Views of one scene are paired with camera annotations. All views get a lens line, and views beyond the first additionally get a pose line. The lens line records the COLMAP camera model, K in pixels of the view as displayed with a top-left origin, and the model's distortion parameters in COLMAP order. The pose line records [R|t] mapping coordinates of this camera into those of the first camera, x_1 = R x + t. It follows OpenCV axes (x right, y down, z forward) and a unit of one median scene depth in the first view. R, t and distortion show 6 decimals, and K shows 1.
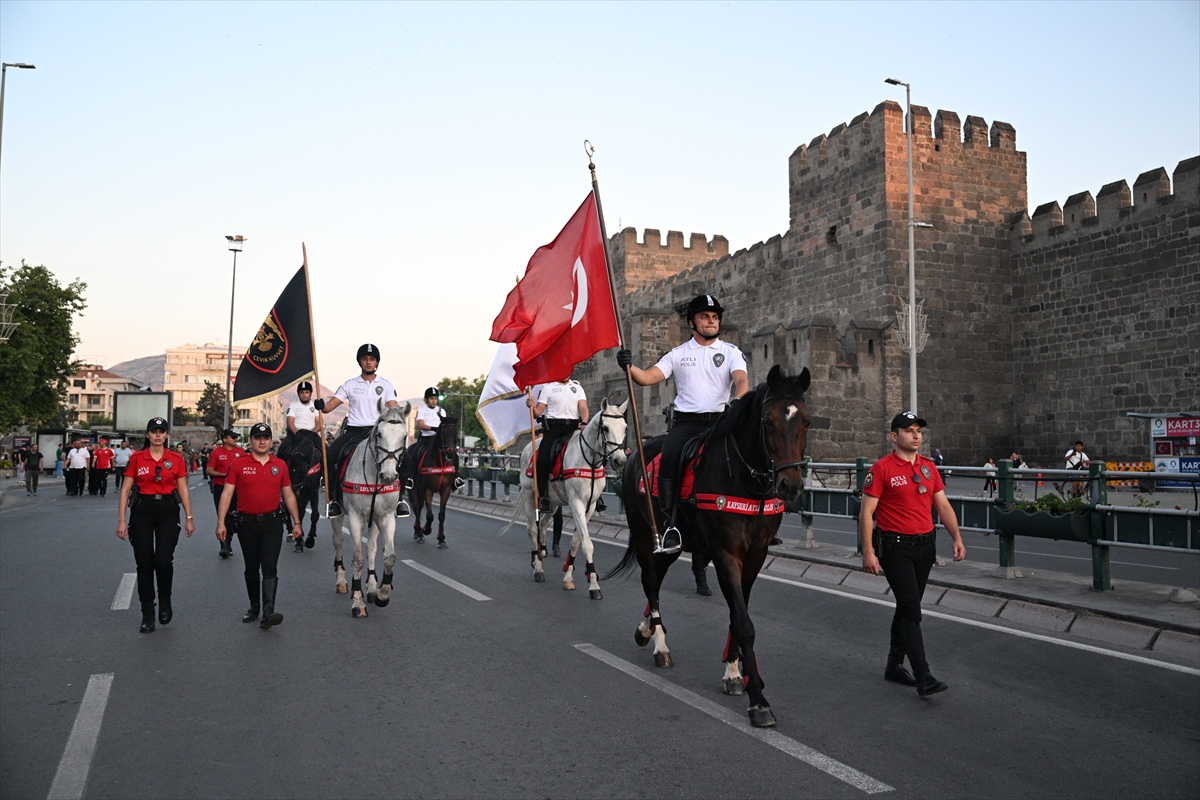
lens RADIAL K [[1019.8, 0, 598.2], [0, 1019.8, 399.9], [0, 0, 1]] dist [0.014073, 0.002501]
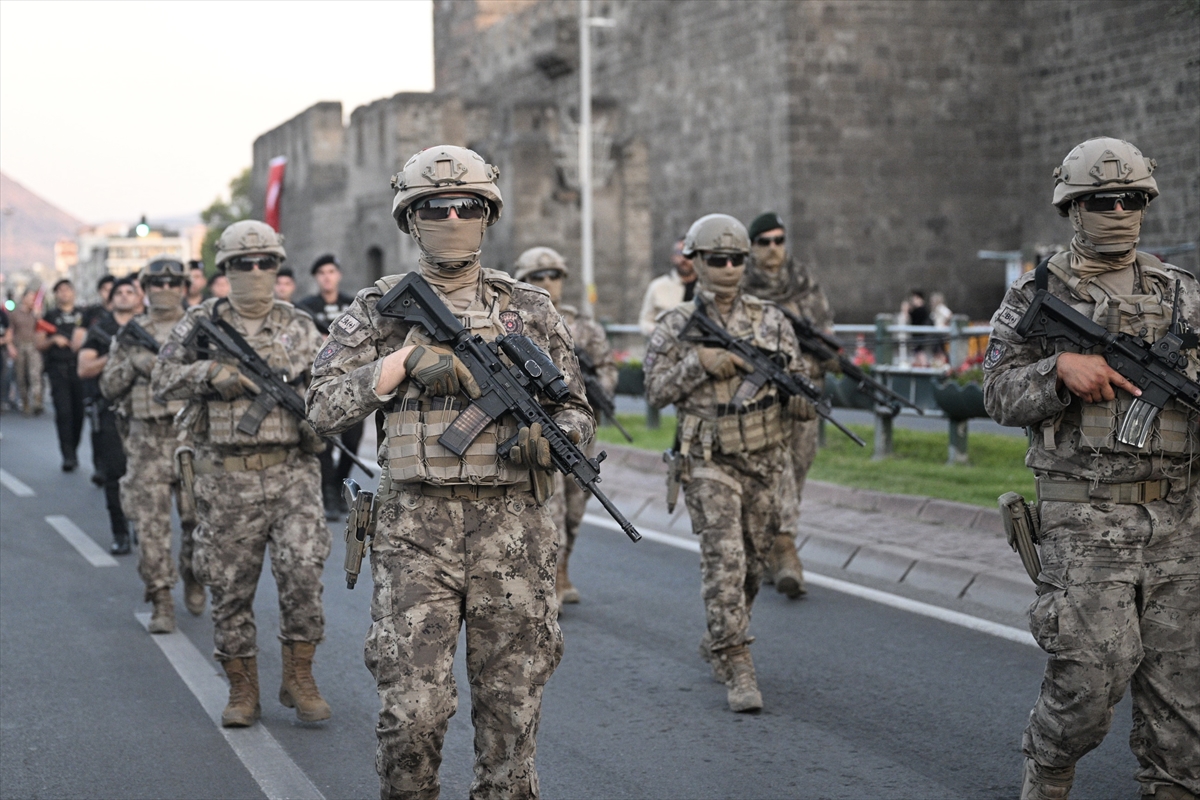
lens RADIAL K [[2731.3, 0, 596.6], [0, 2731.3, 398.3], [0, 0, 1]] dist [0.012714, 0.000000]
pose [[0.997635, -0.018444, -0.066211, 0.263788], [0.023454, 0.996855, 0.075691, -0.025688], [0.064607, -0.077065, 0.994931, -0.638646]]
